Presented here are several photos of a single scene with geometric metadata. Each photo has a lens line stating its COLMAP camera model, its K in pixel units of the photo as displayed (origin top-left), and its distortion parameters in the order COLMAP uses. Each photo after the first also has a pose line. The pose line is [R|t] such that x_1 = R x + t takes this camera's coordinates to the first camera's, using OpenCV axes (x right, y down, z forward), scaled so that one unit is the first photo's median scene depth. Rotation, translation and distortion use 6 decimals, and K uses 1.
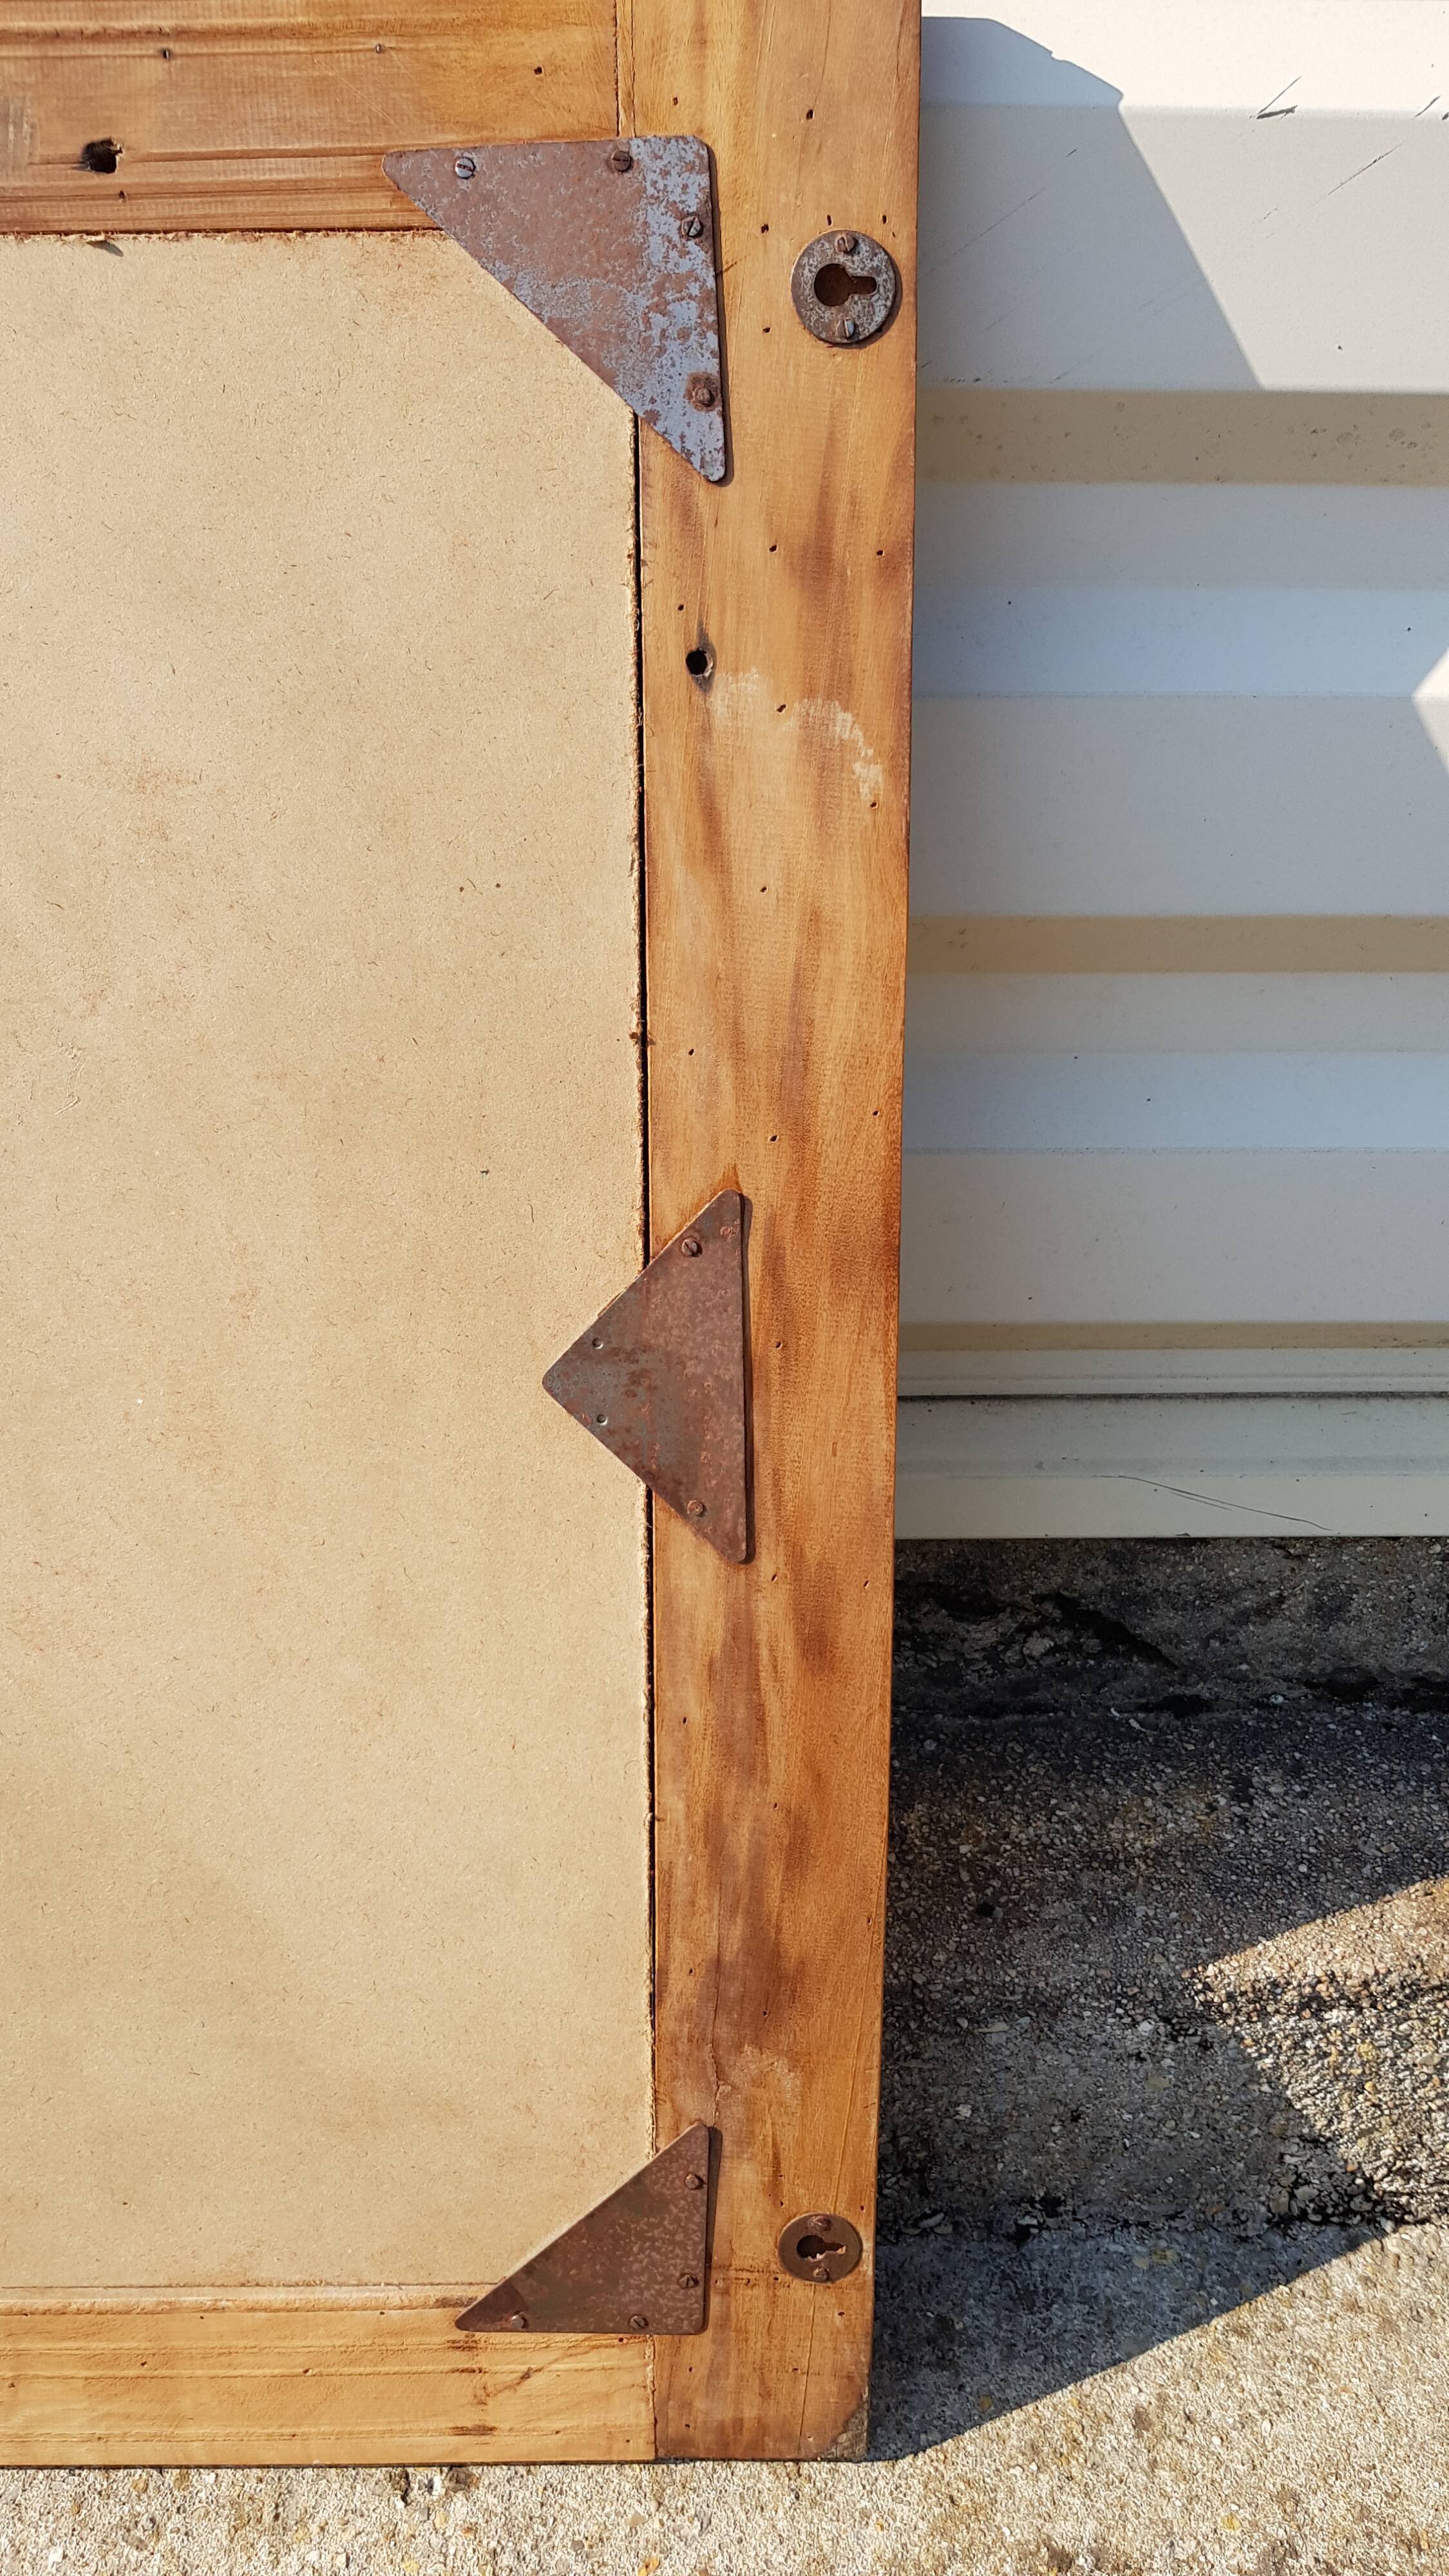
lens RADIAL K [[2014.4, 0, 724.5], [0, 2014.4, 1288.0], [0, 0, 1]] dist [0.066644, -0.153125]
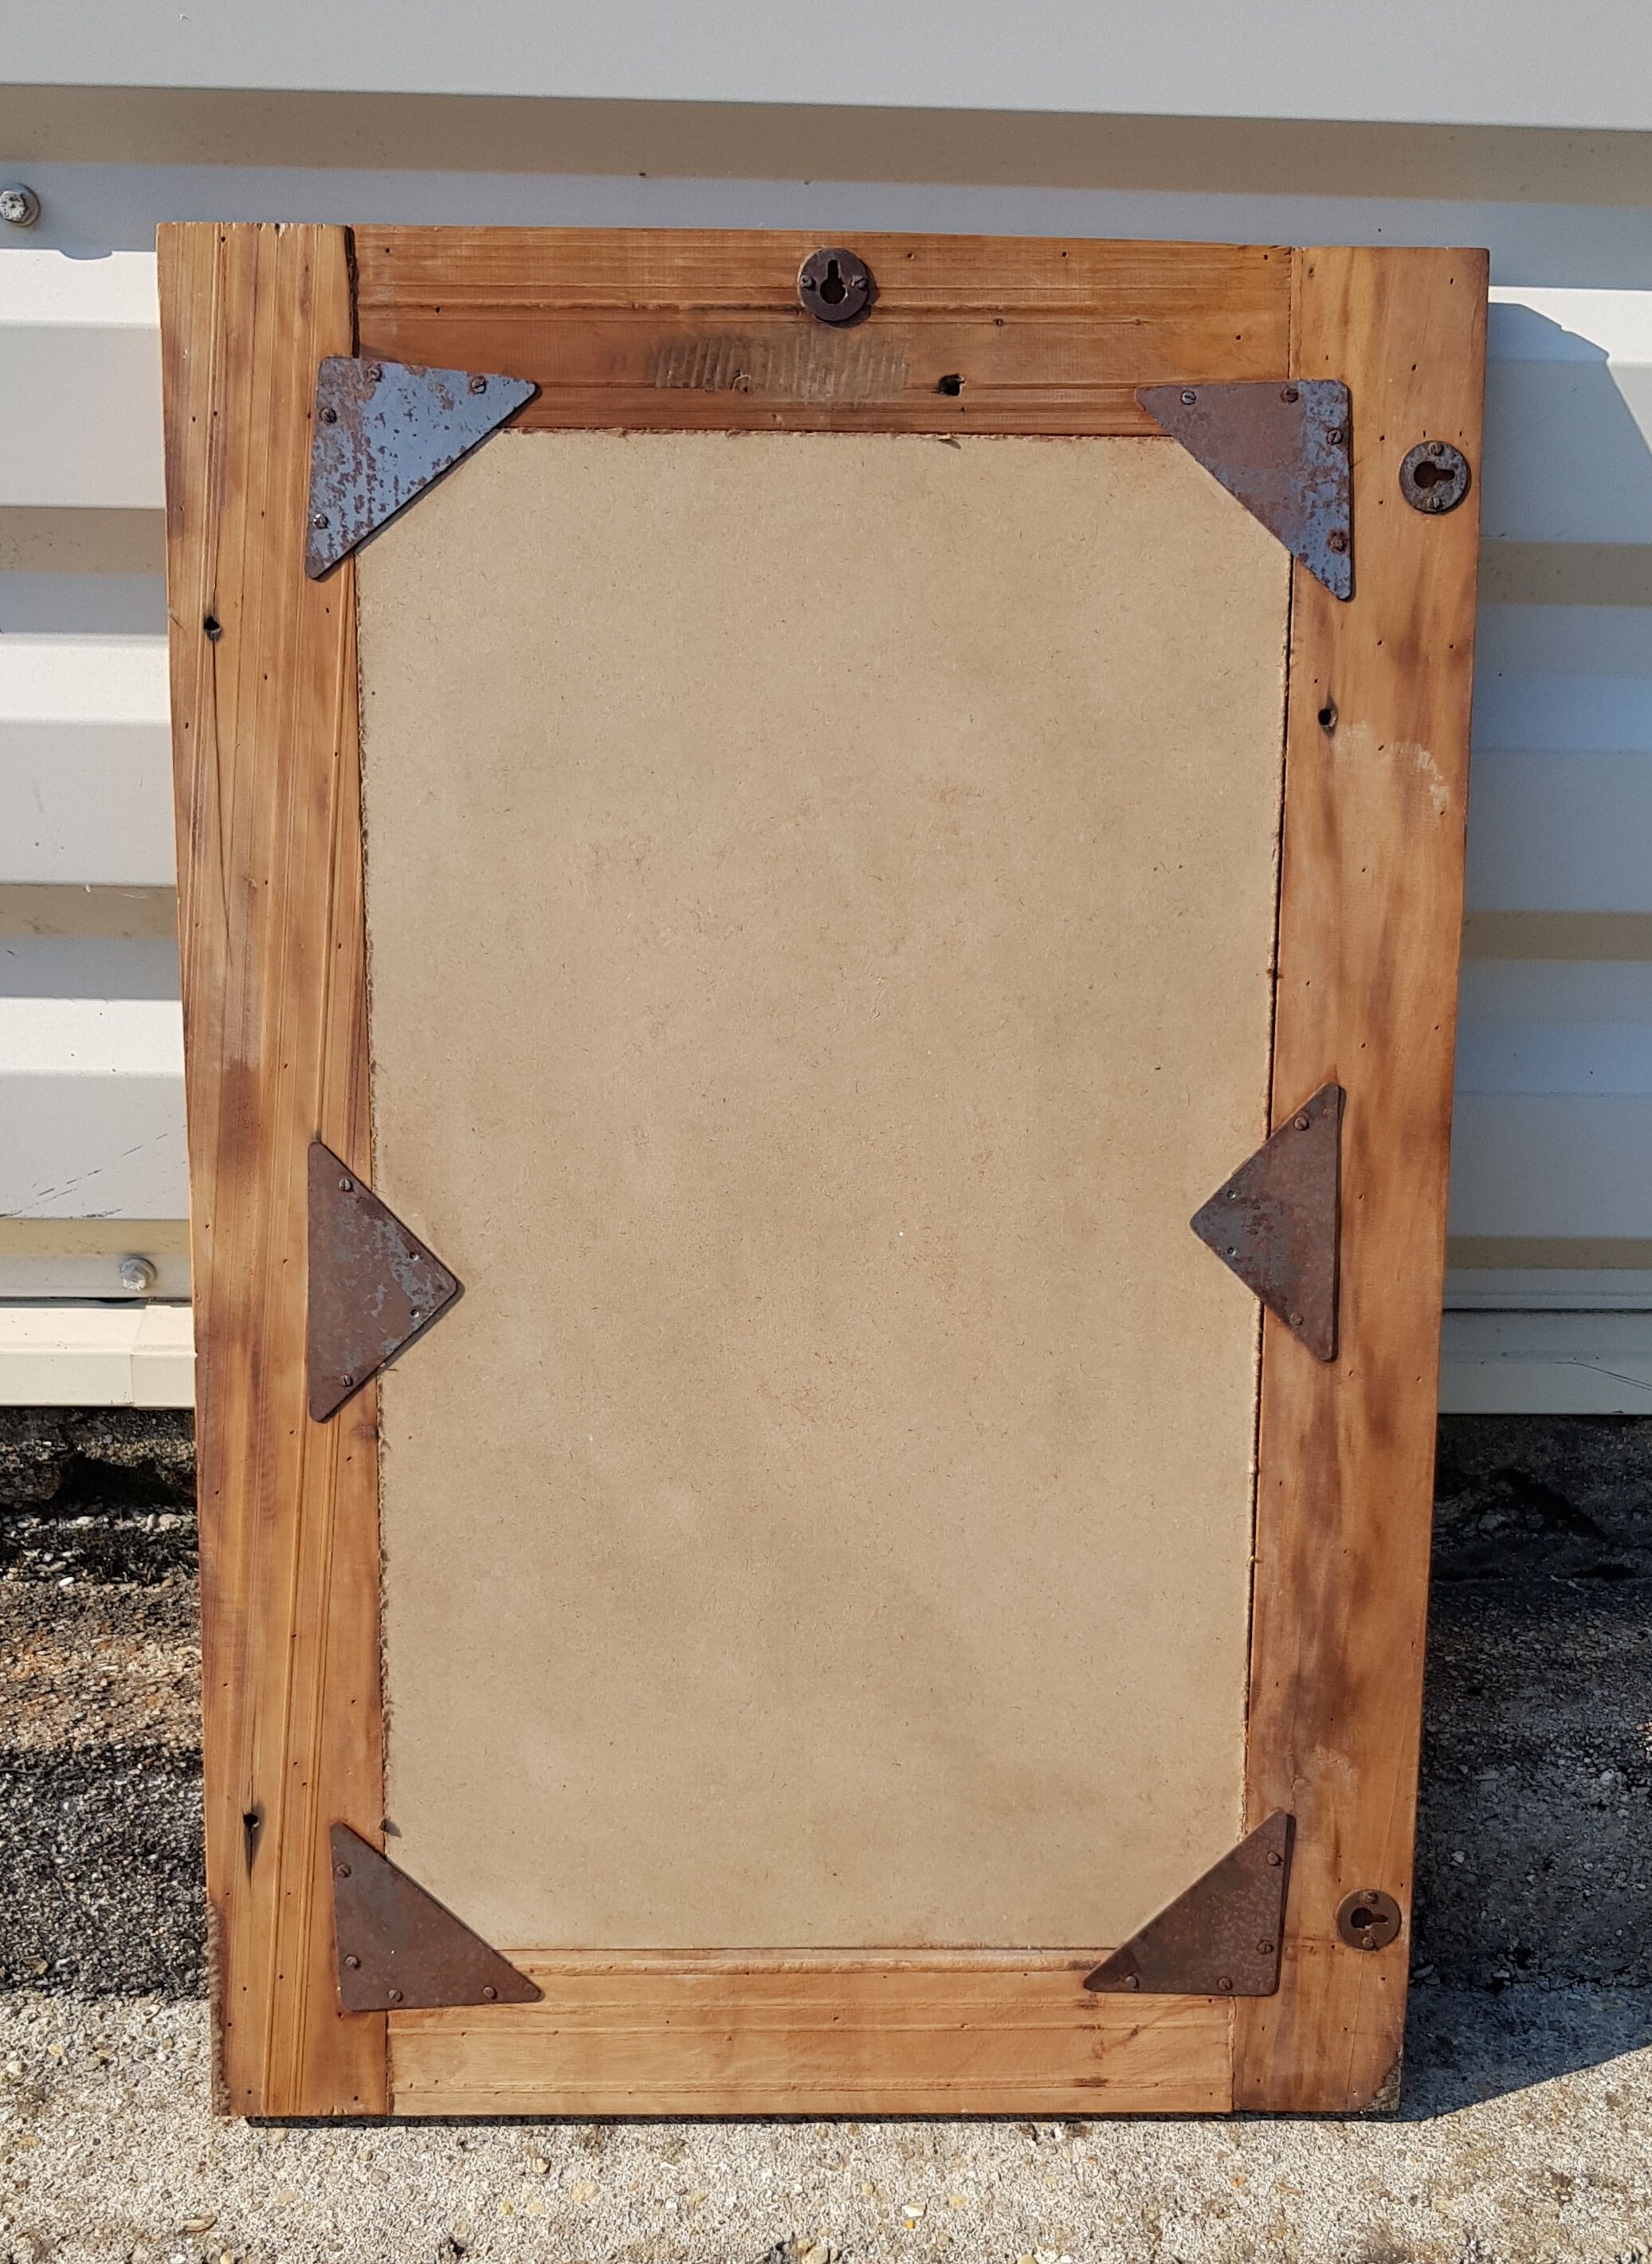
lens RADIAL K [[2516.2, 0, 831.3], [0, 2516.2, 1330.9], [0, 0, 1]] dist [0.112629, -0.277656]
pose [[0.999827, 0.011154, 0.014892, -0.334749], [-0.009497, 0.994210, -0.107031, 0.285537], [-0.015999, 0.106871, 0.994144, -0.665041]]
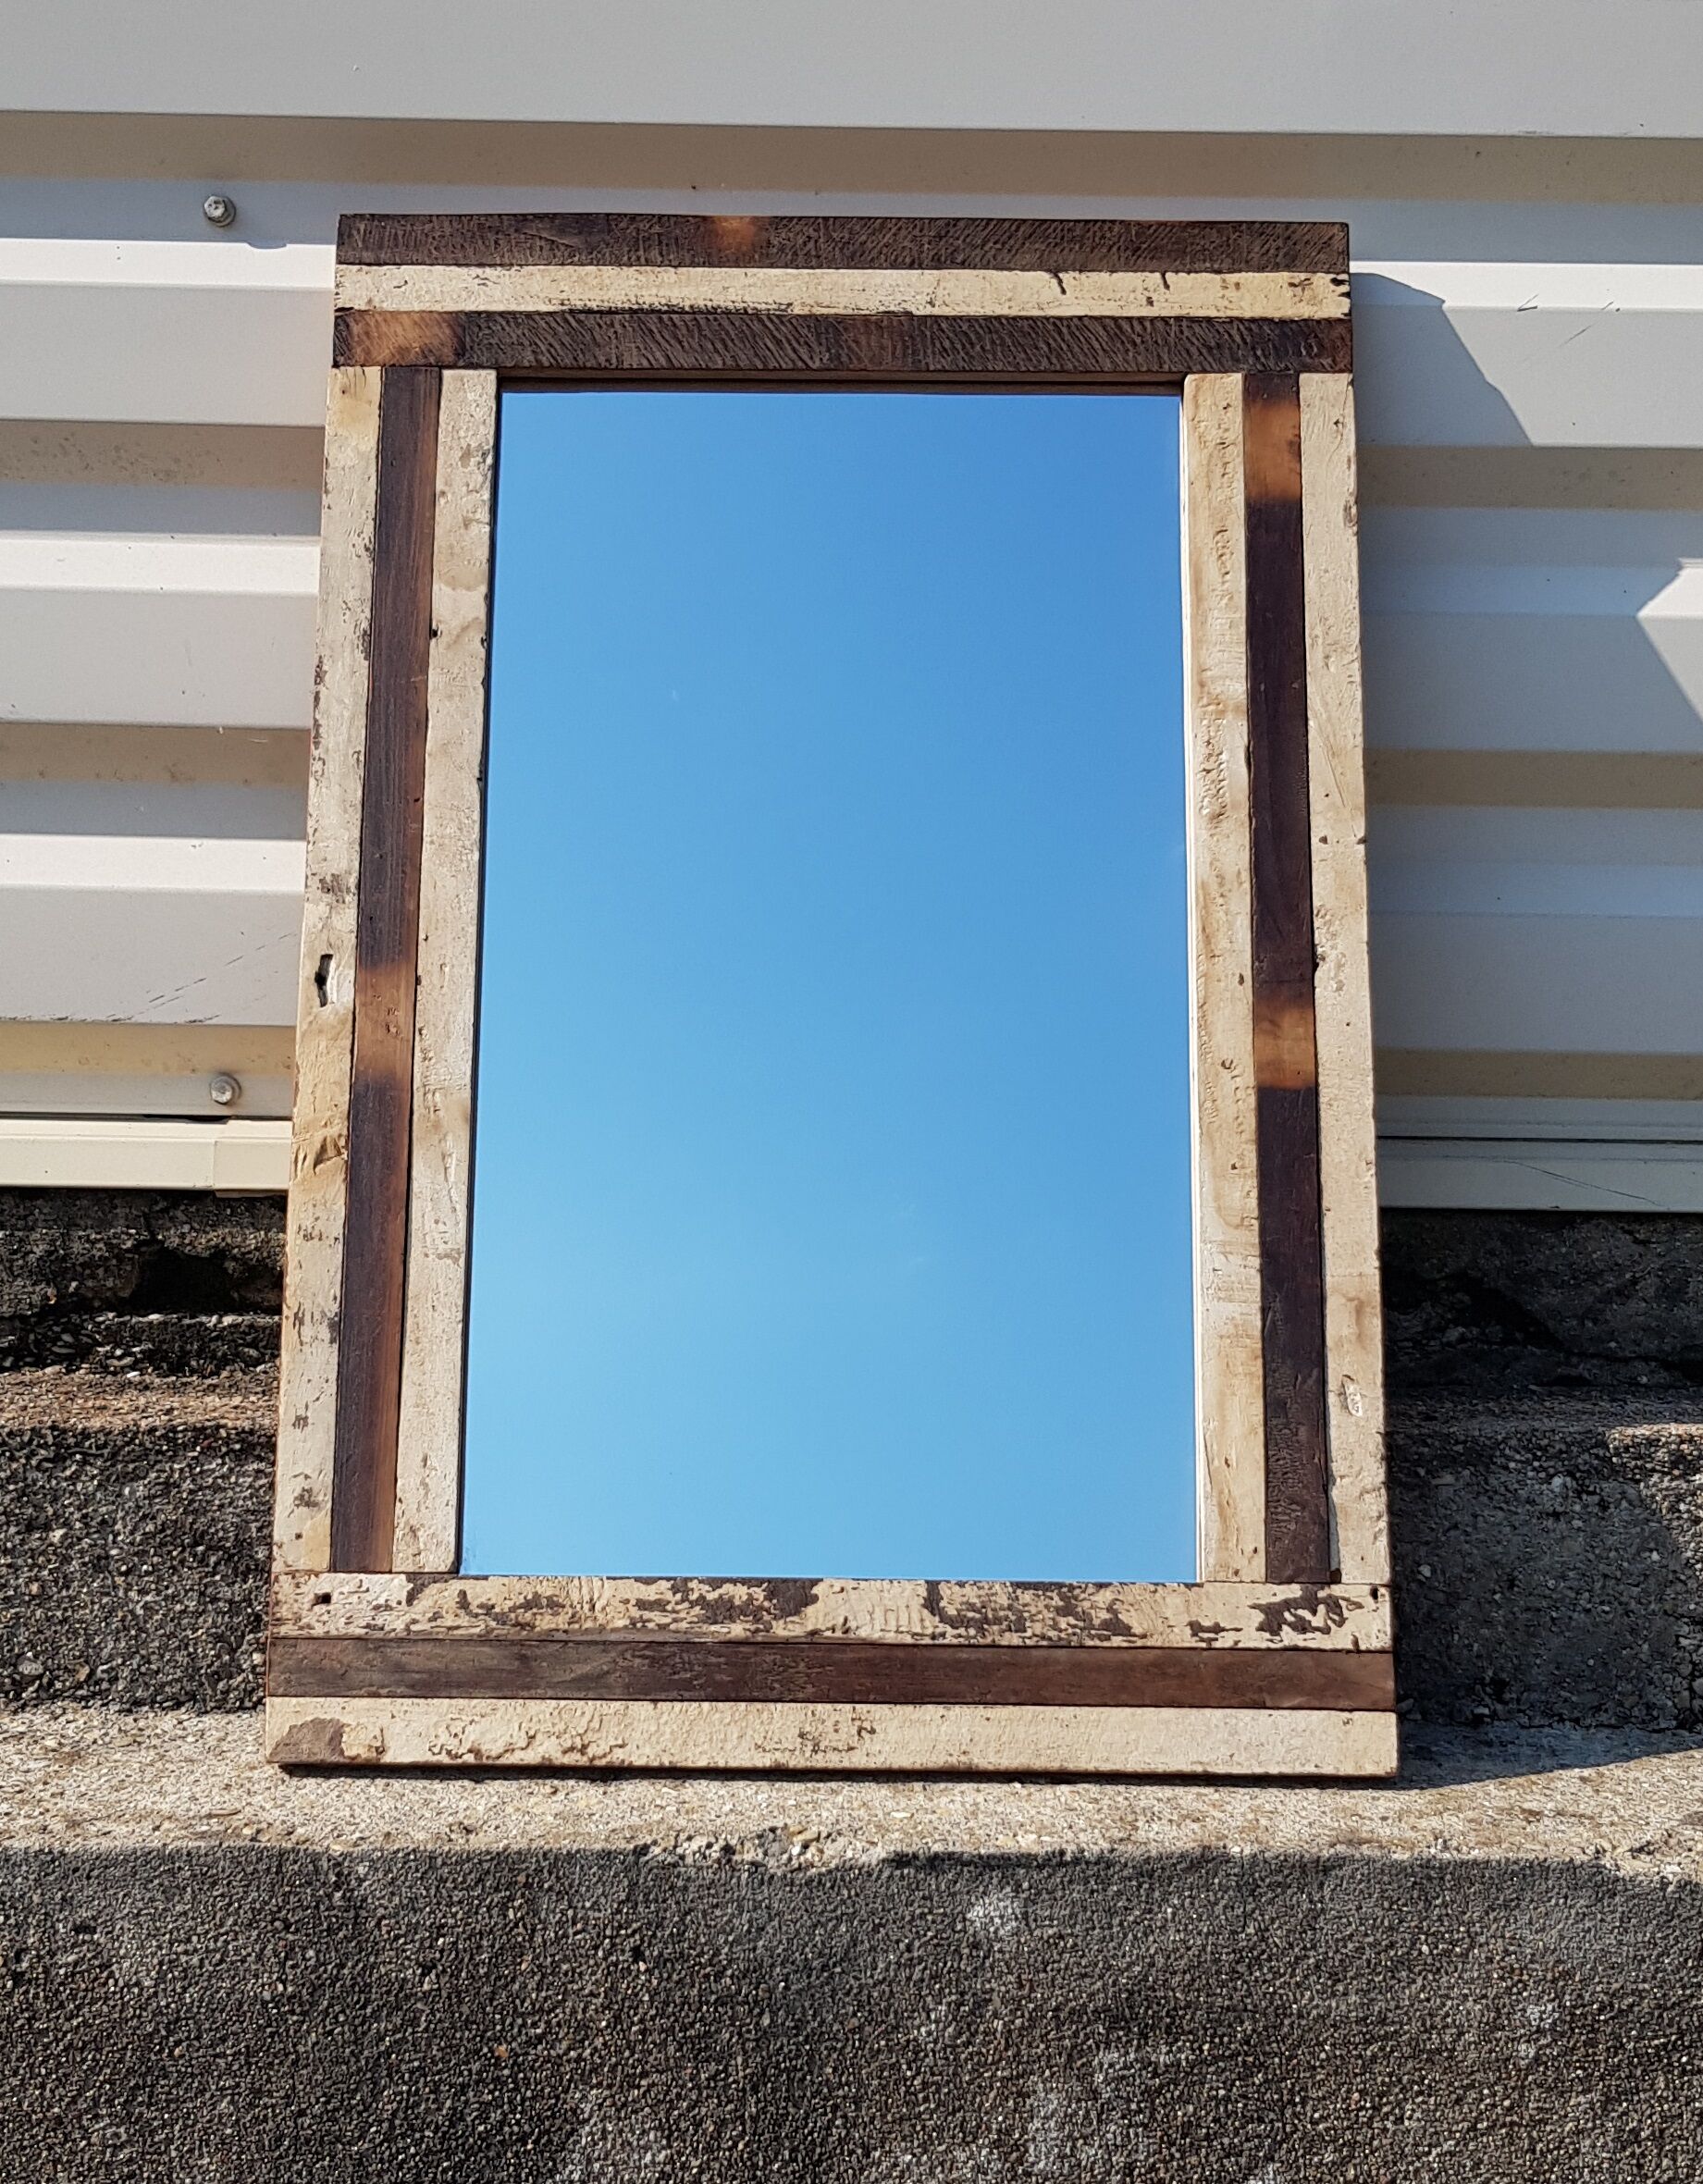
lens RADIAL K [[2910.5, 0, 803.7], [0, 2910.5, 1123.9], [0, 0, 1]] dist [0.084548, 0.003224]
pose [[0.999512, 0.015344, -0.027207, -0.270382], [-0.026073, 0.889491, -0.456207, 1.157982], [0.017201, 0.456694, 0.889457, -0.946257]]
